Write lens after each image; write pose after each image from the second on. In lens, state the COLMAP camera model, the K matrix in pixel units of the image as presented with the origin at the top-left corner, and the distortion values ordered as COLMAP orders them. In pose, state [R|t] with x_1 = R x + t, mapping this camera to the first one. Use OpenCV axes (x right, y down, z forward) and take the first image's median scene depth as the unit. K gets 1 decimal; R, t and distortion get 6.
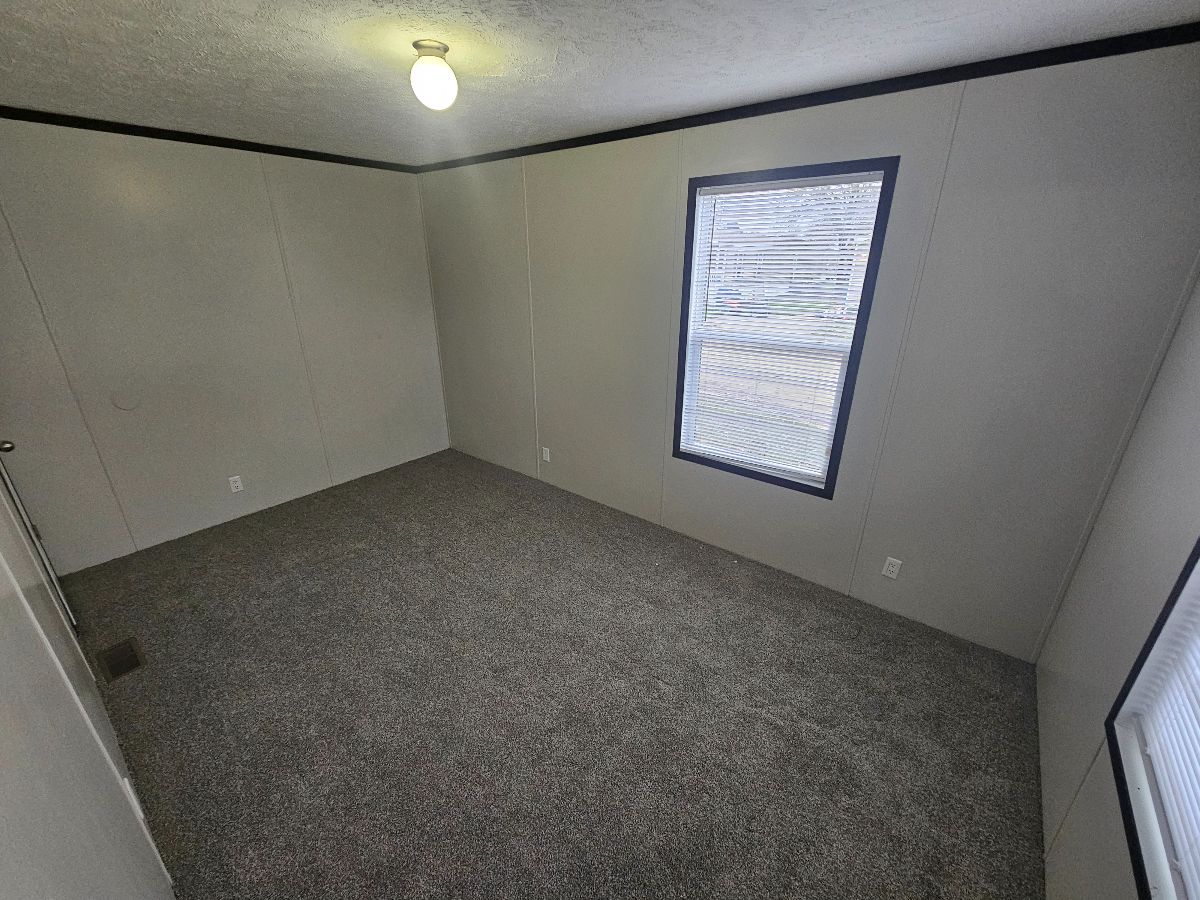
lens RADIAL K [[507.9, 0, 600.0], [0, 507.9, 450.0], [0, 0, 1]] dist [-0.000506, -0.000038]
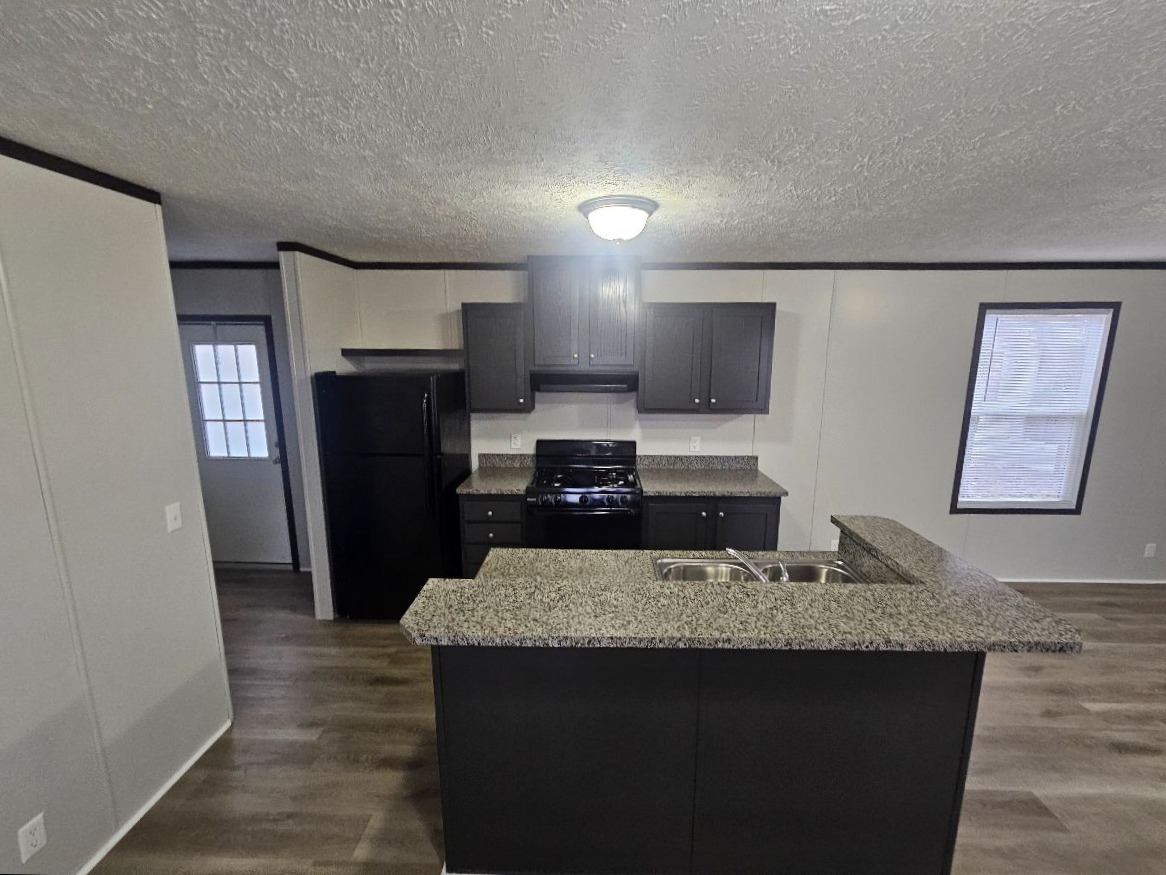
lens RADIAL K [[493.5, 0, 583.0], [0, 493.5, 437.5], [0, 0, 1]] dist [-0.000506, -0.000038]
pose [[0.783396, -0.112904, 0.611182, -1.502774], [0.225029, 0.968170, -0.109586, -0.280709], [-0.579355, 0.223383, 0.783867, 0.662366]]
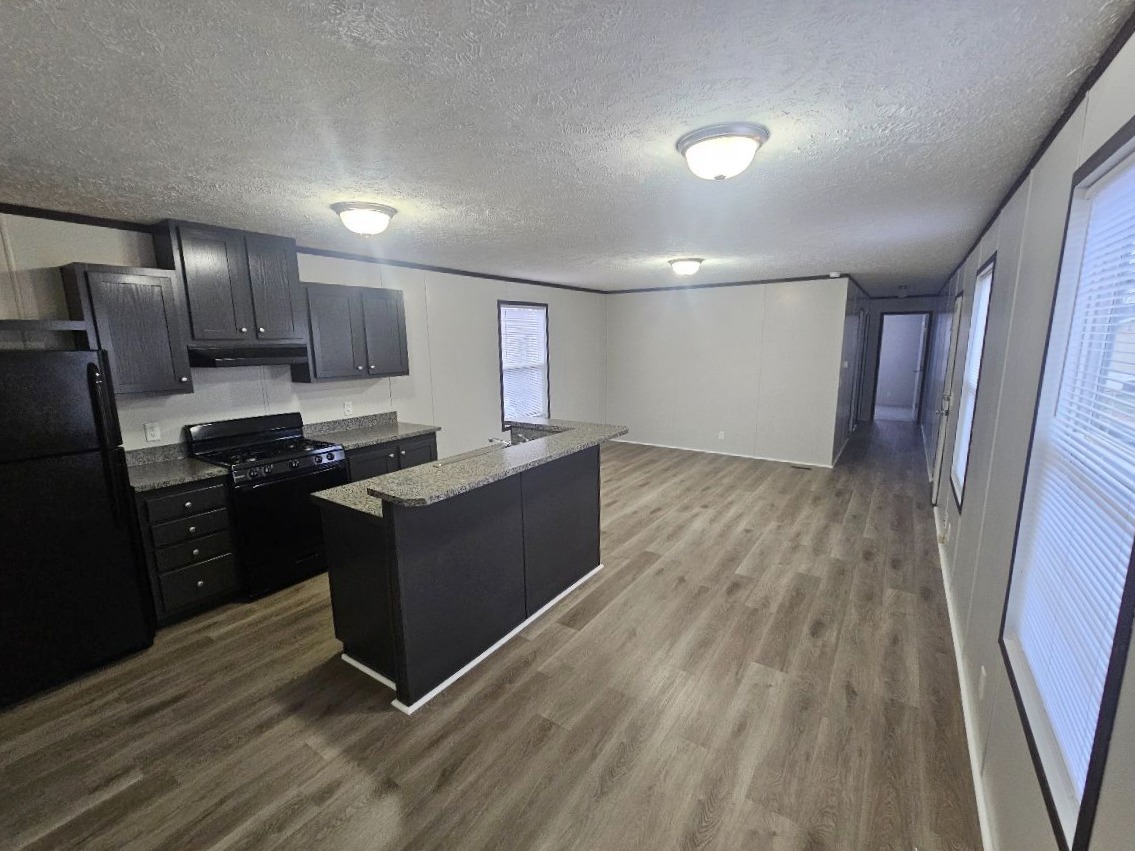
lens RADIAL K [[493.5, 0, 572.0], [0, 493.5, 432.5], [0, 0, 1]] dist [0.000653, -0.000026]
pose [[-0.103503, -0.187326, 0.976830, -2.082511], [0.370691, 0.904083, 0.212653, -0.346488], [-0.922971, 0.384112, -0.024135, 0.974735]]
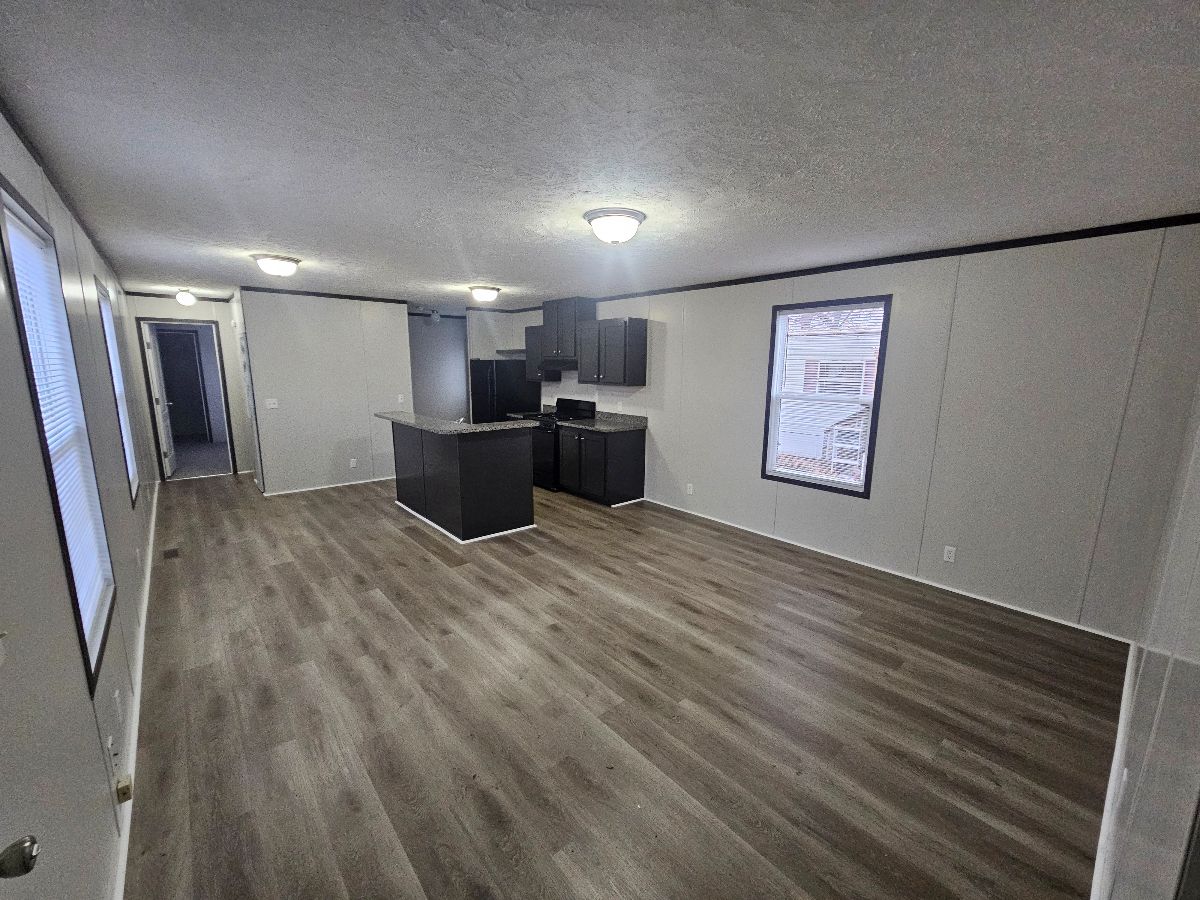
lens RADIAL K [[492.1, 0, 606.0], [0, 492.1, 452.2], [0, 0, 1]] dist [-0.000028, -0.000007]
pose [[0.987165, 0.035238, -0.155767, -0.101038], [-0.064427, 0.980335, -0.186528, 0.287921], [0.146131, 0.194169, 0.970023, -0.583606]]
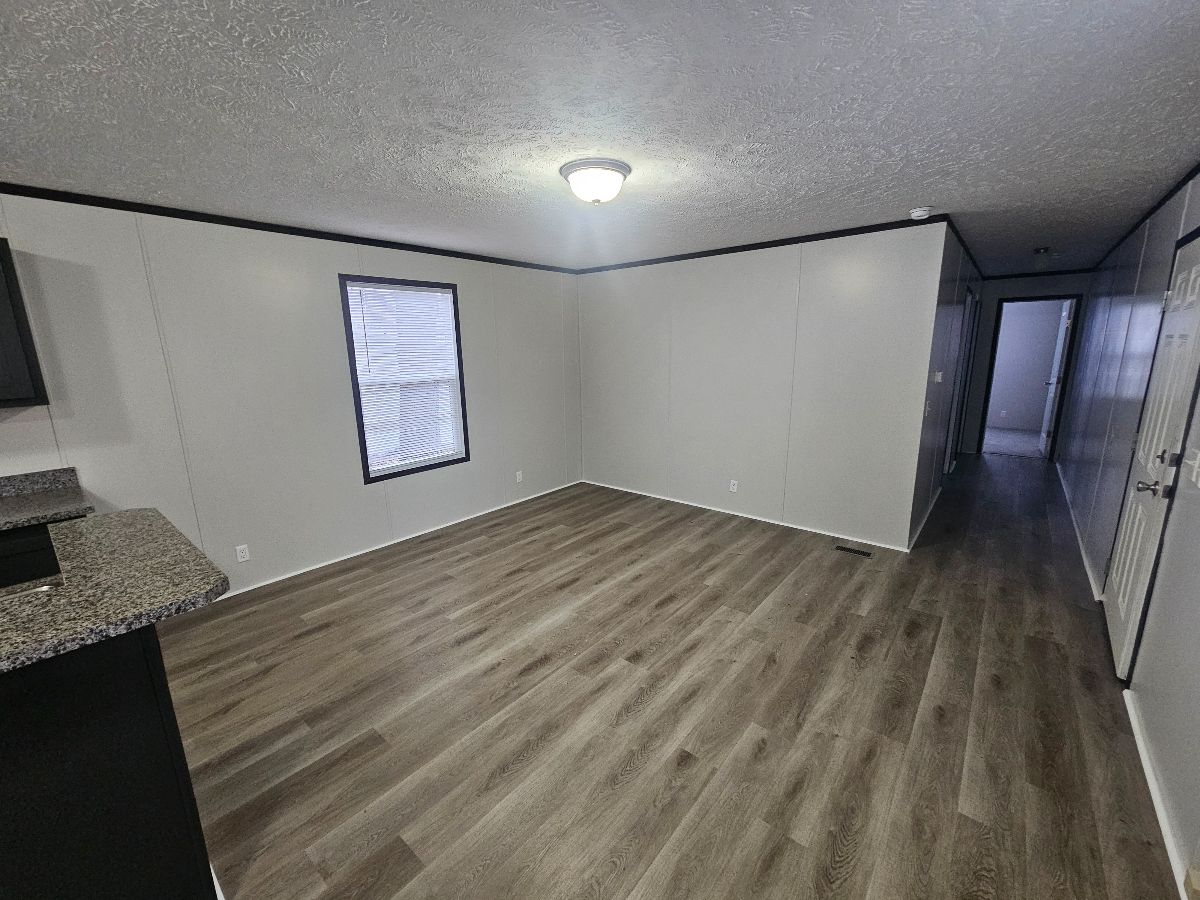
lens RADIAL K [[492.1, 0, 606.0], [0, 492.1, 452.2], [0, 0, 1]] dist [-0.000028, -0.000007]
pose [[-0.005460, -0.213093, 0.977017, -1.229227], [0.379830, 0.903365, 0.199151, -0.089881], [-0.925040, 0.372188, 0.076007, 0.410523]]
